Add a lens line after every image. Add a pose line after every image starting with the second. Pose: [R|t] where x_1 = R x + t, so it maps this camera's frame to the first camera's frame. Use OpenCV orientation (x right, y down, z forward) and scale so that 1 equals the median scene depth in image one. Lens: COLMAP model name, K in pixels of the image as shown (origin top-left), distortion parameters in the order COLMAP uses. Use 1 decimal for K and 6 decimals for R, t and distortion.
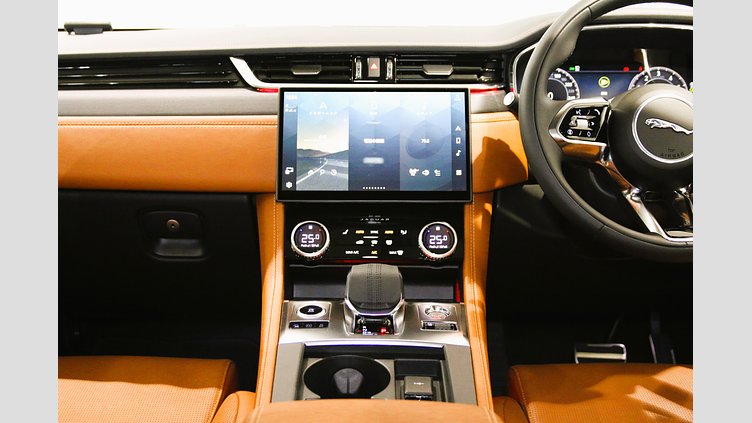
lens RADIAL K [[833.5, 0, 373.6], [0, 833.5, 228.5], [0, 0, 1]] dist [0.005962, 0.015742]
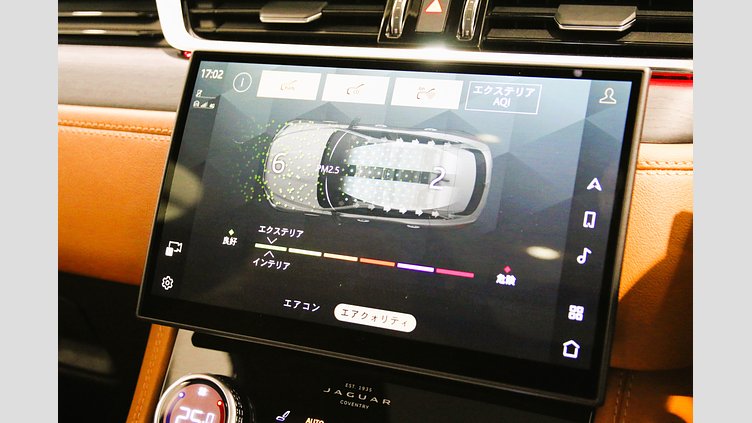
lens RADIAL K [[920.4, 0, 376.0], [0, 920.4, 211.5], [0, 0, 1]] dist [-0.002291, -0.000899]
pose [[0.912244, 0.103277, -0.396414, 0.170003], [-0.099507, 0.994581, 0.030128, -0.109896], [0.397377, 0.011962, 0.917577, 0.601946]]
